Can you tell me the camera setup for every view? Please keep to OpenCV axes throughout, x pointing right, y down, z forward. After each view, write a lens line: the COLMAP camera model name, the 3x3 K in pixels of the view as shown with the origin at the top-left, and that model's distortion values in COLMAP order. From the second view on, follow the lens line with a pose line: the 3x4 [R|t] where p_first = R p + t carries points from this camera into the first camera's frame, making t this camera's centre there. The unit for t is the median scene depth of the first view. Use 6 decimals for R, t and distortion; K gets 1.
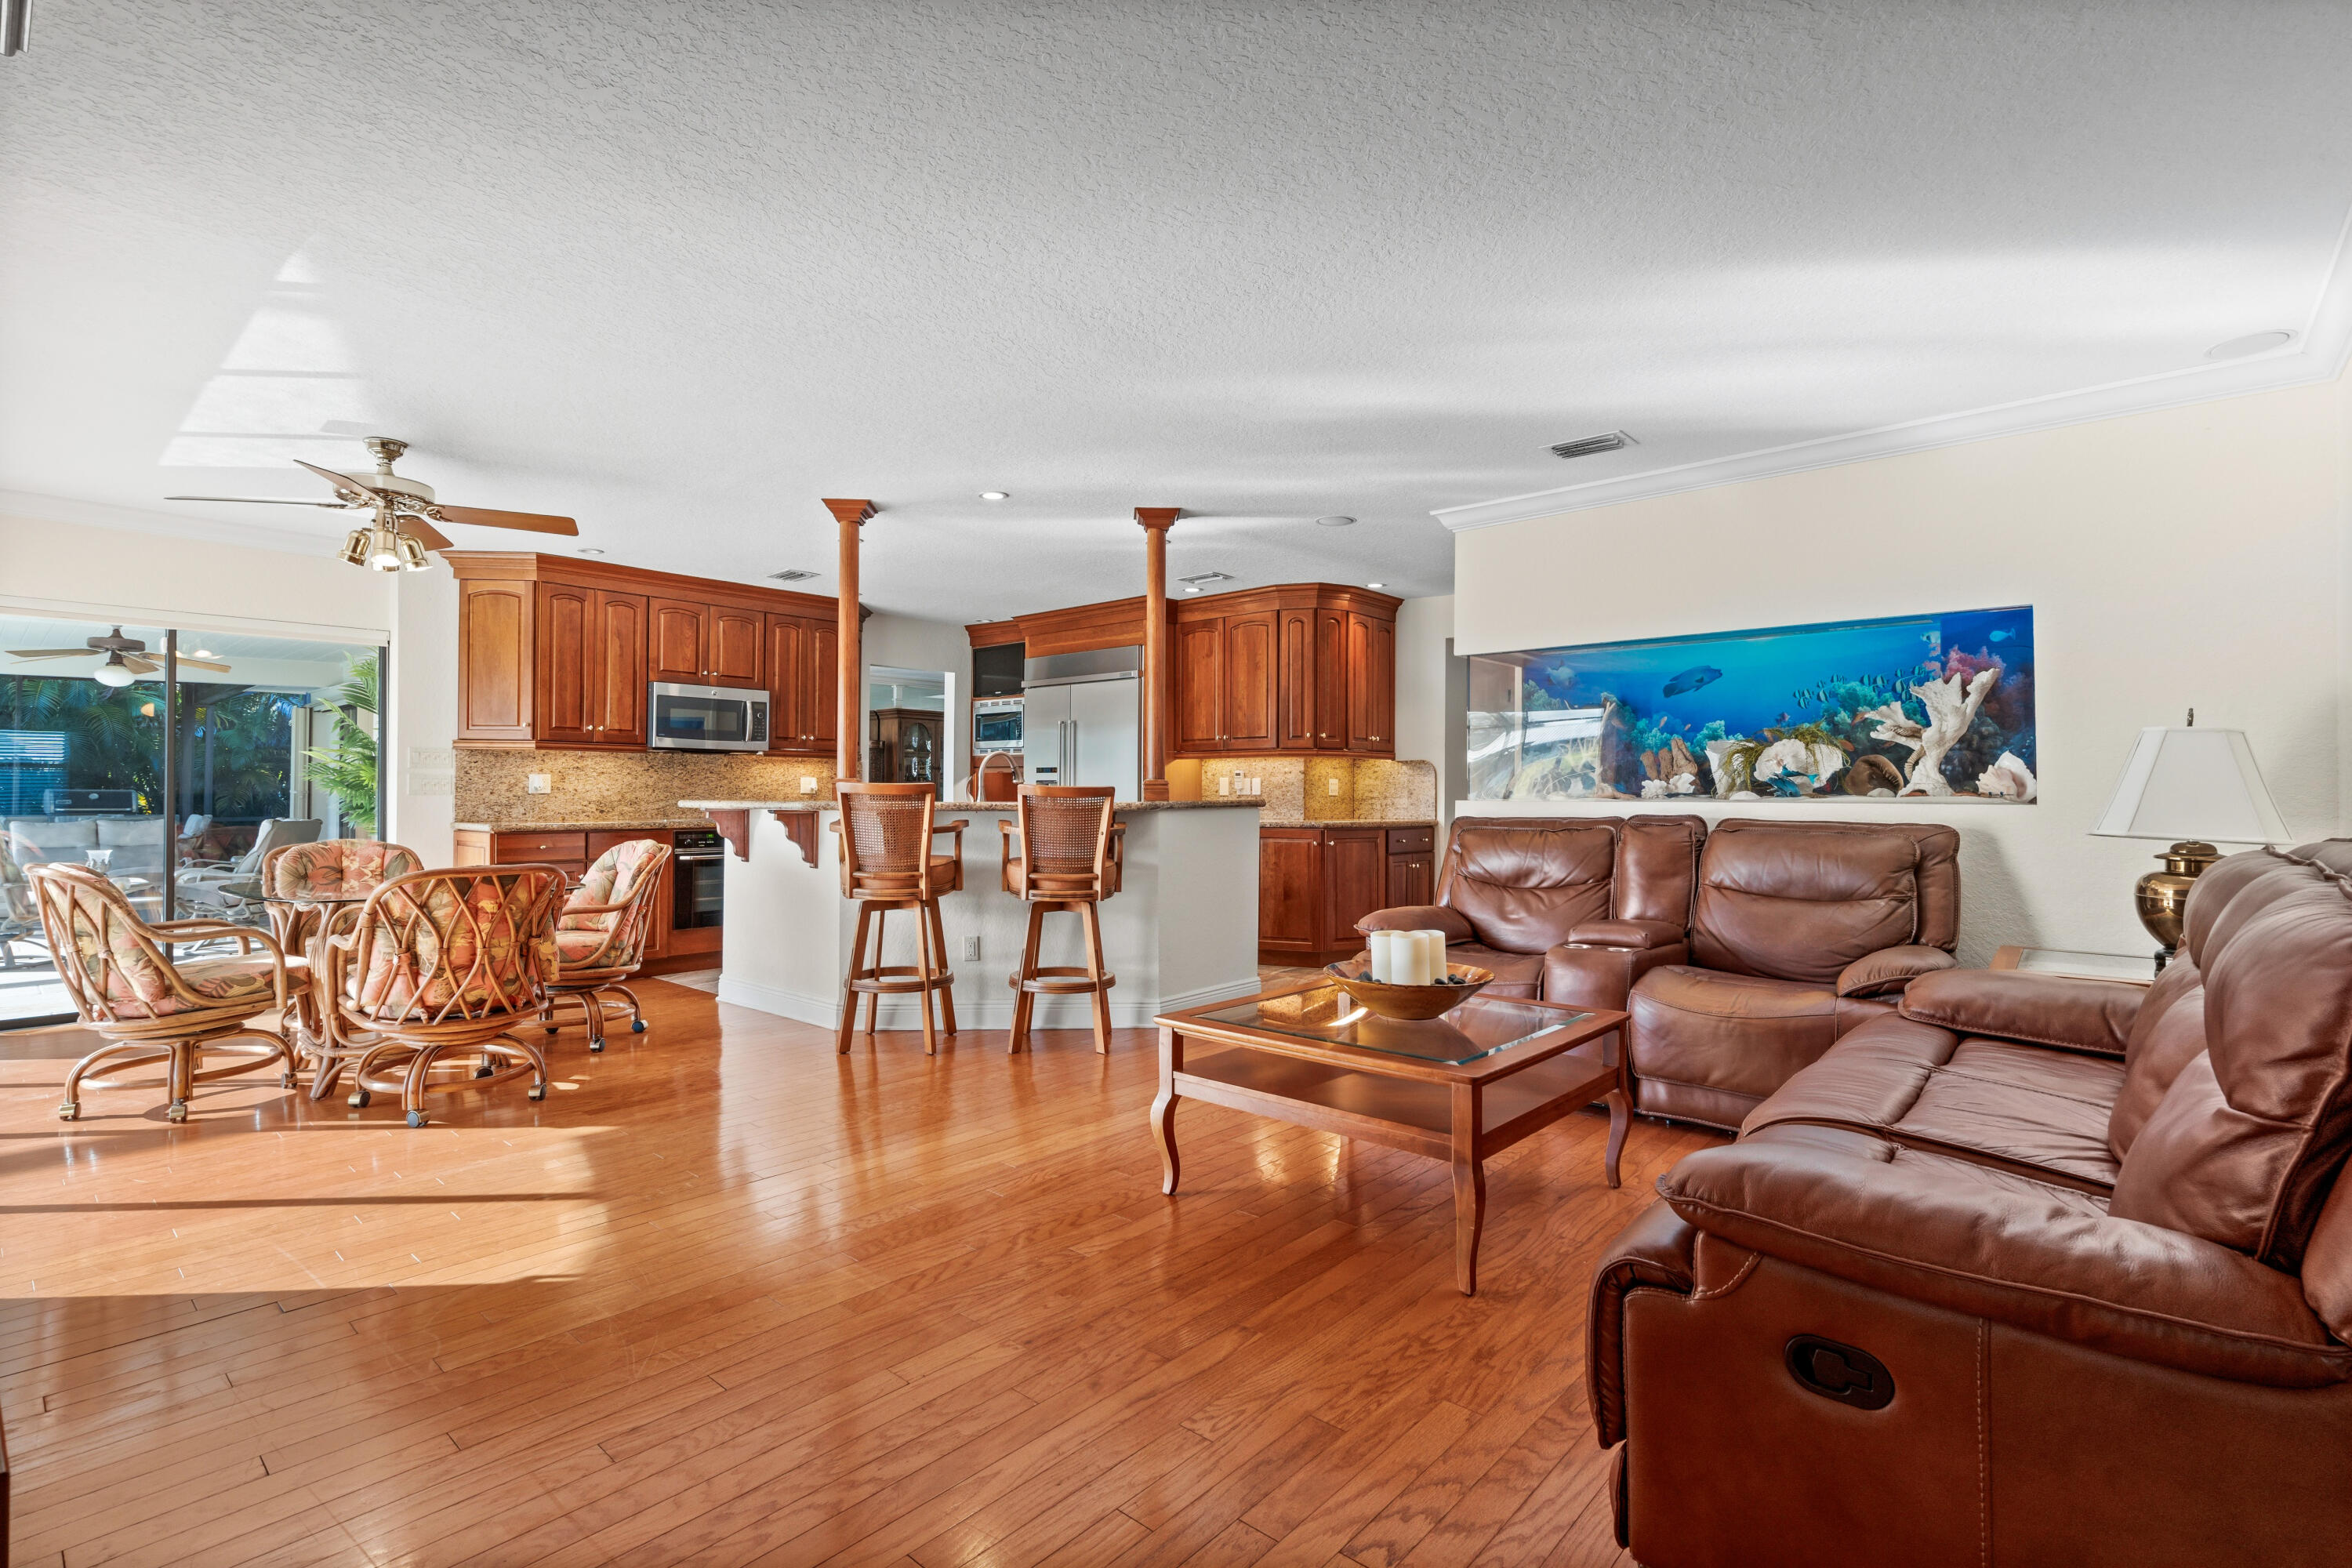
lens RADIAL K [[1095.7, 0, 1176.0], [0, 1095.7, 784.0], [0, 0, 1]] dist [-0.001051, -0.000061]
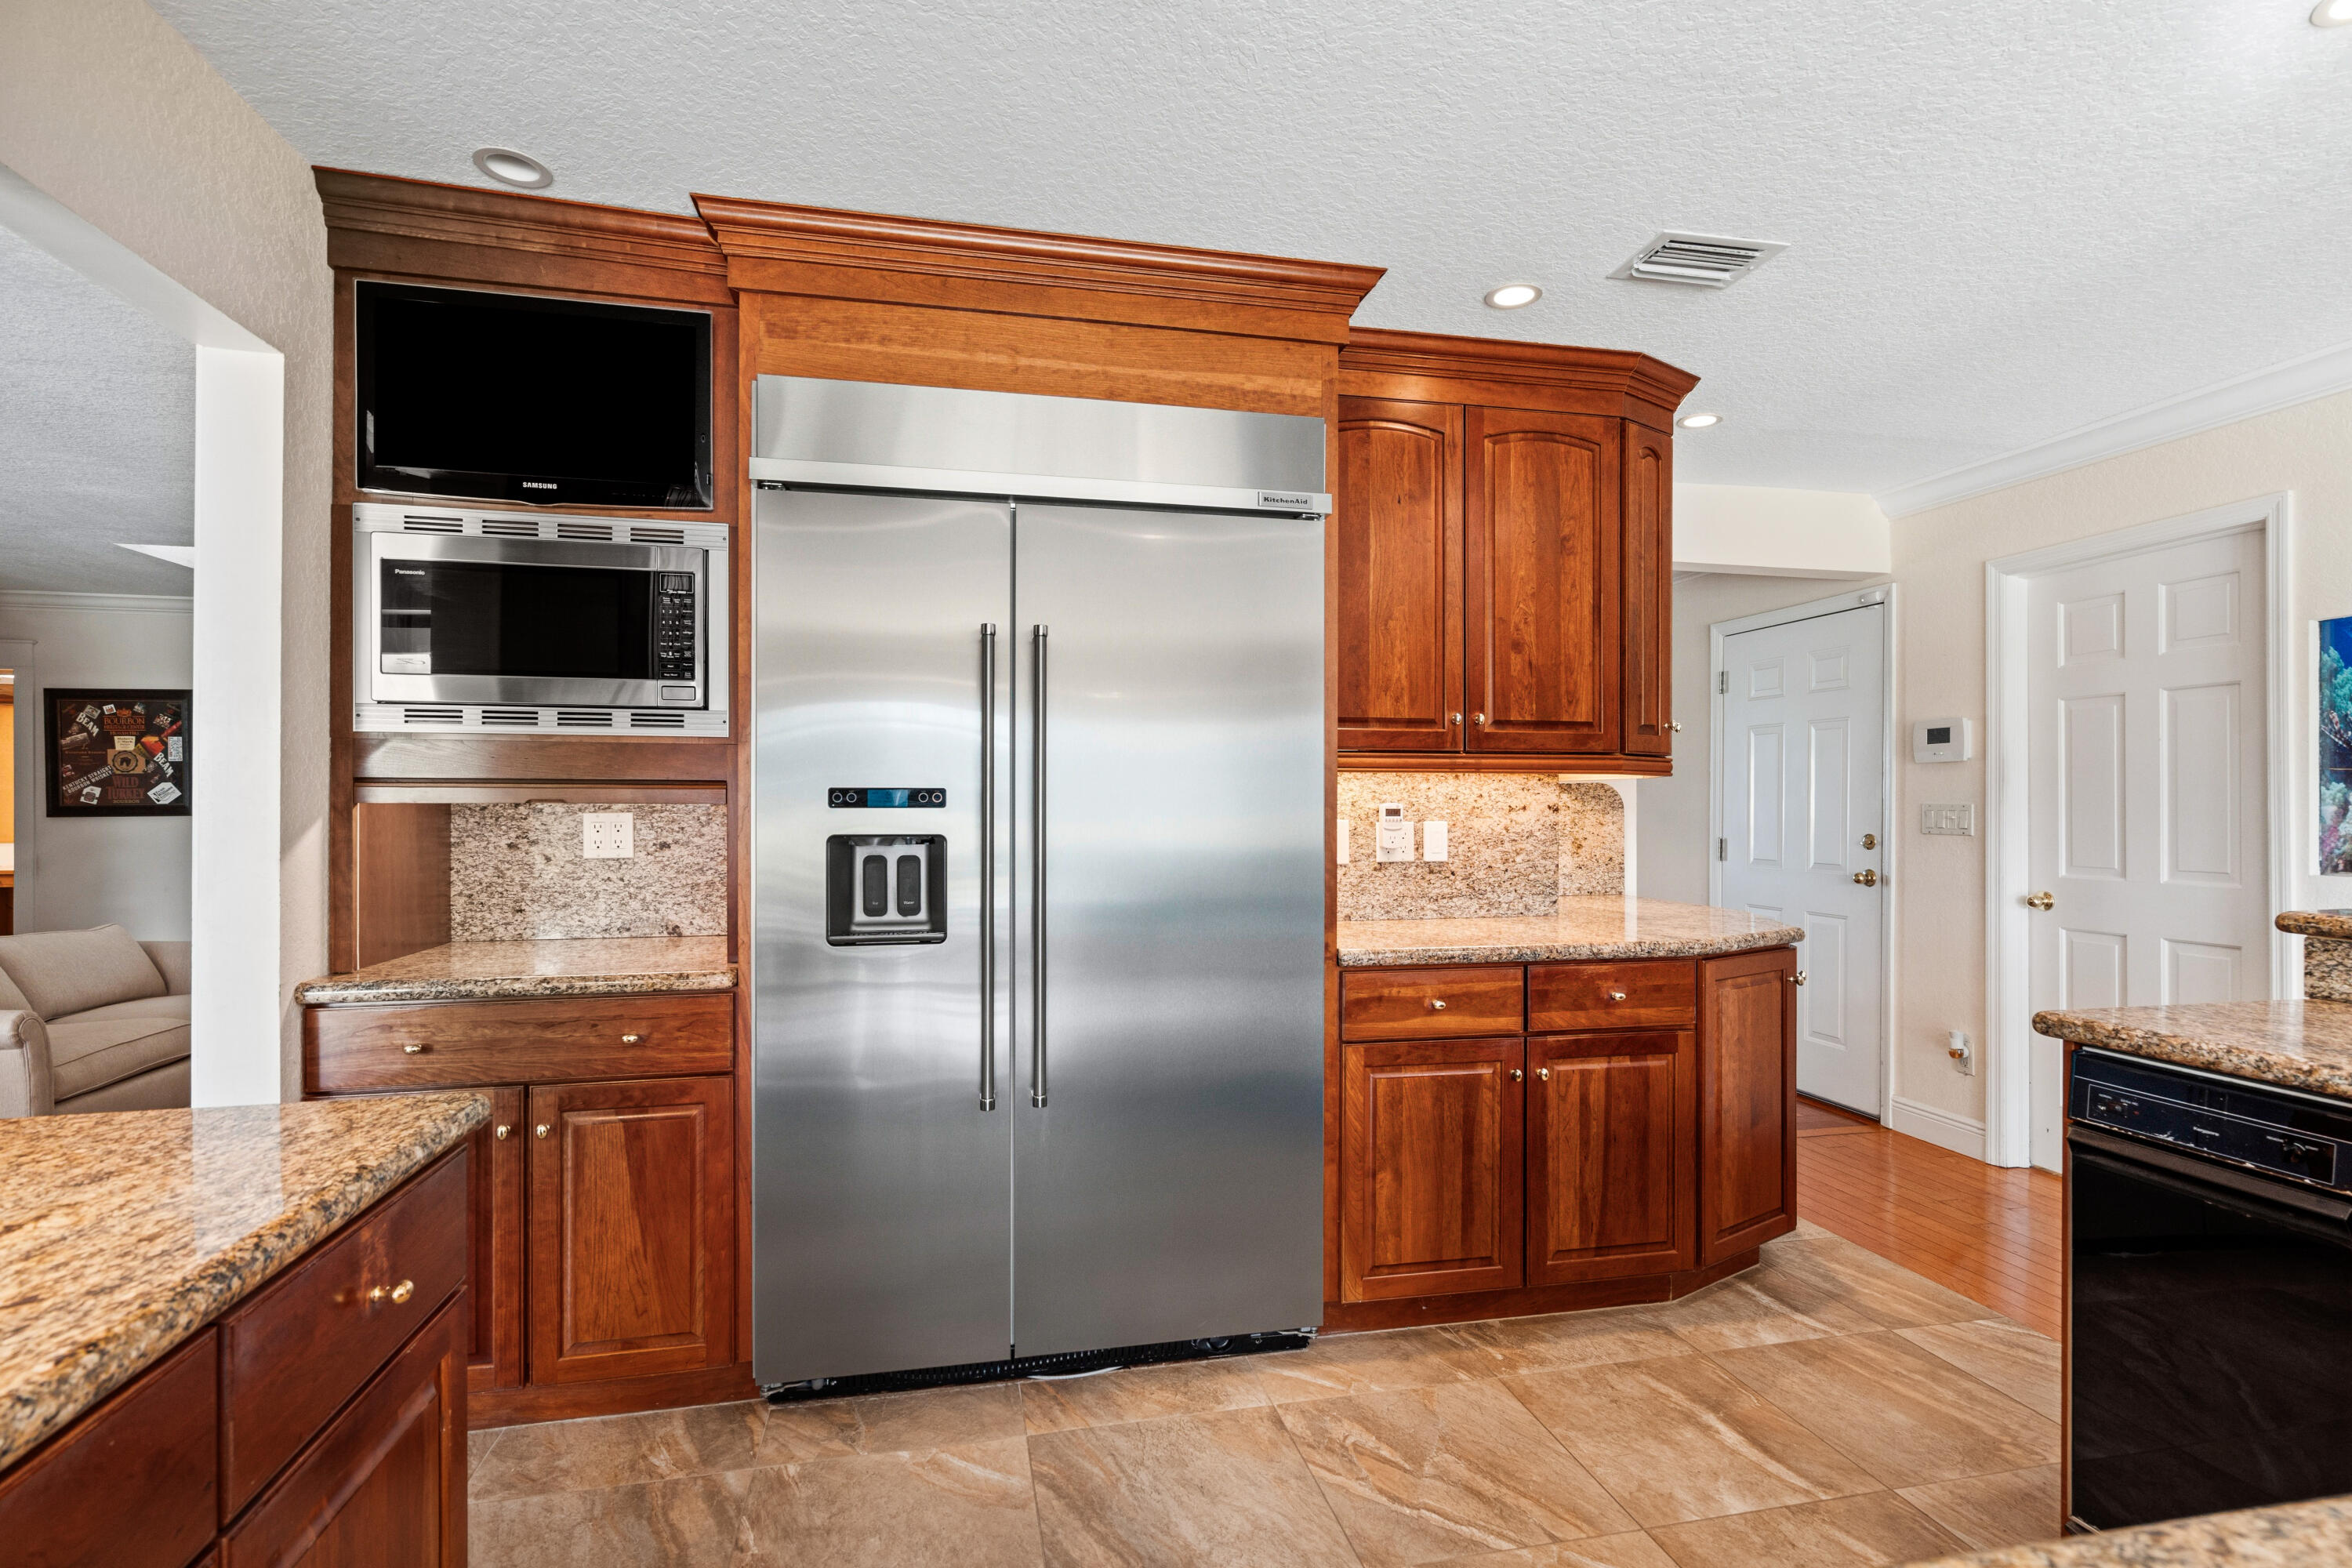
lens RADIAL K [[1122.4, 0, 1177.0], [0, 1122.4, 802.9], [0, 0, 1]] dist [0.002937, 0.000417]
pose [[0.582868, -0.003420, 0.812559, -0.338621], [-0.004156, 0.999966, 0.007191, -0.015571], [-0.812556, -0.007568, 0.582834, 0.864197]]
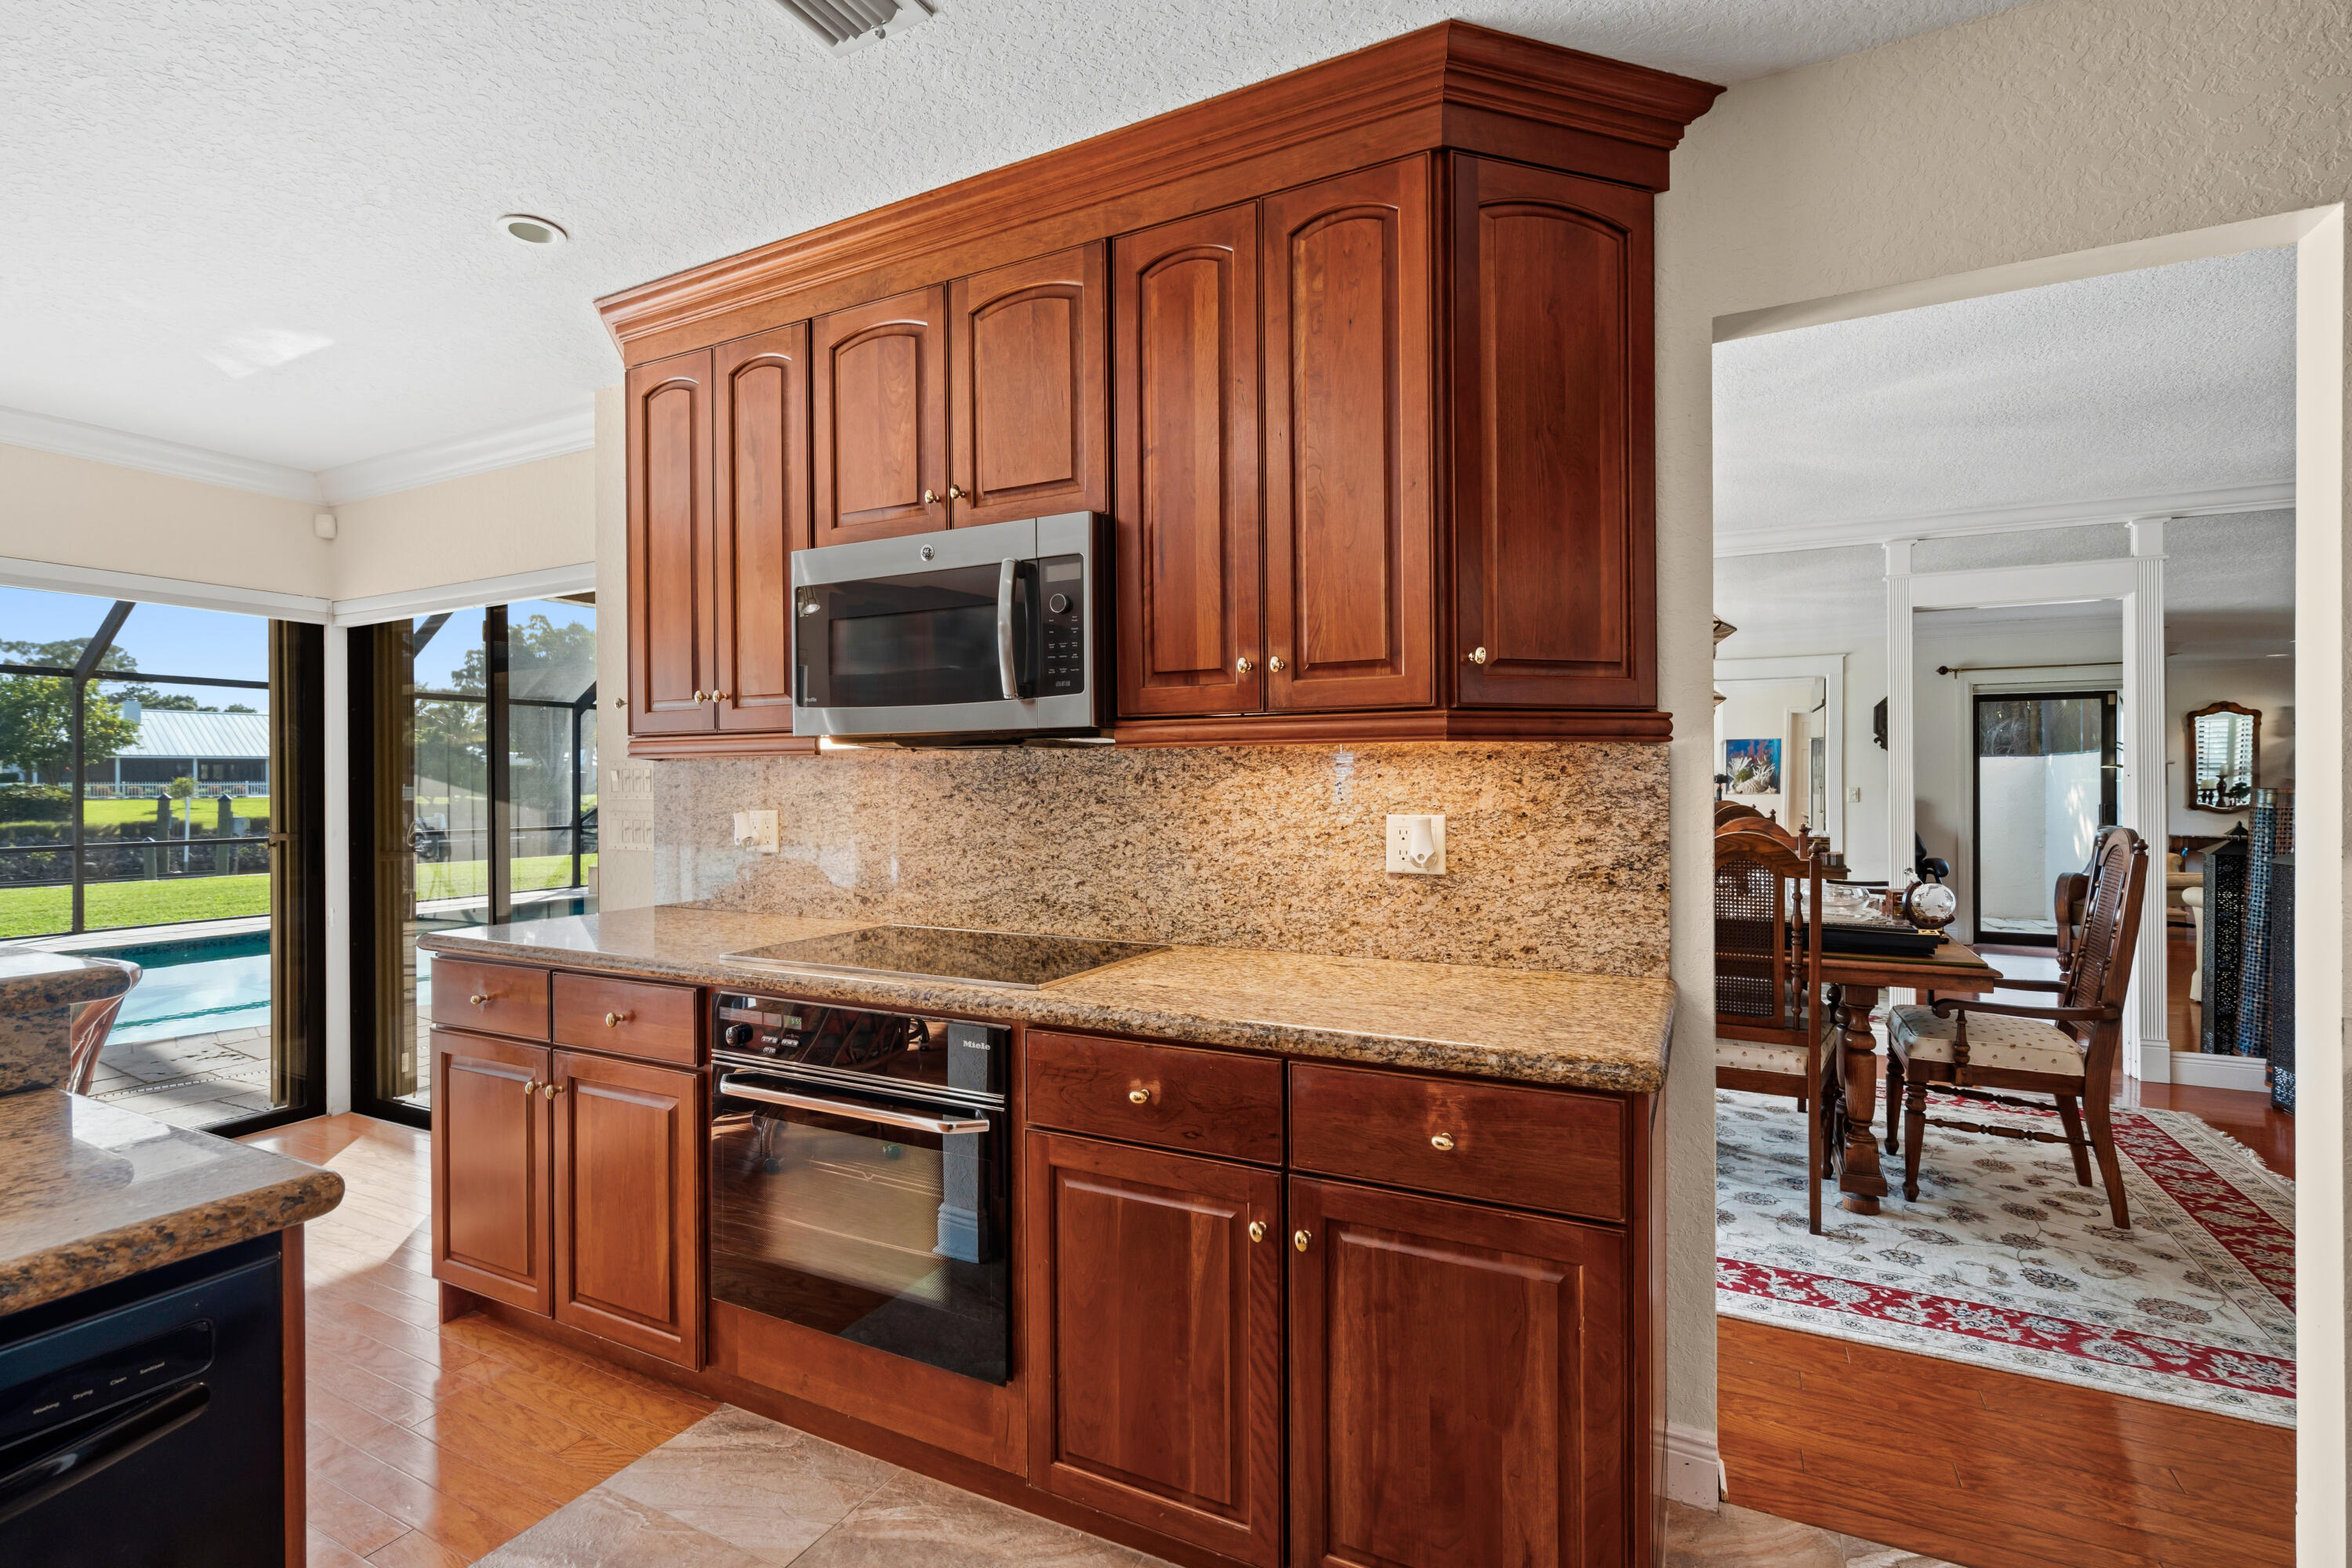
lens RADIAL K [[1064.4, 0, 1182.4], [0, 1064.4, 784.6], [0, 0, 1]] dist [-0.003605, -0.000287]
pose [[0.256428, -0.003494, -0.966557, -0.102306], [0.012403, 0.999923, -0.000324, -0.014912], [0.966484, -0.011905, 0.256452, 0.935327]]
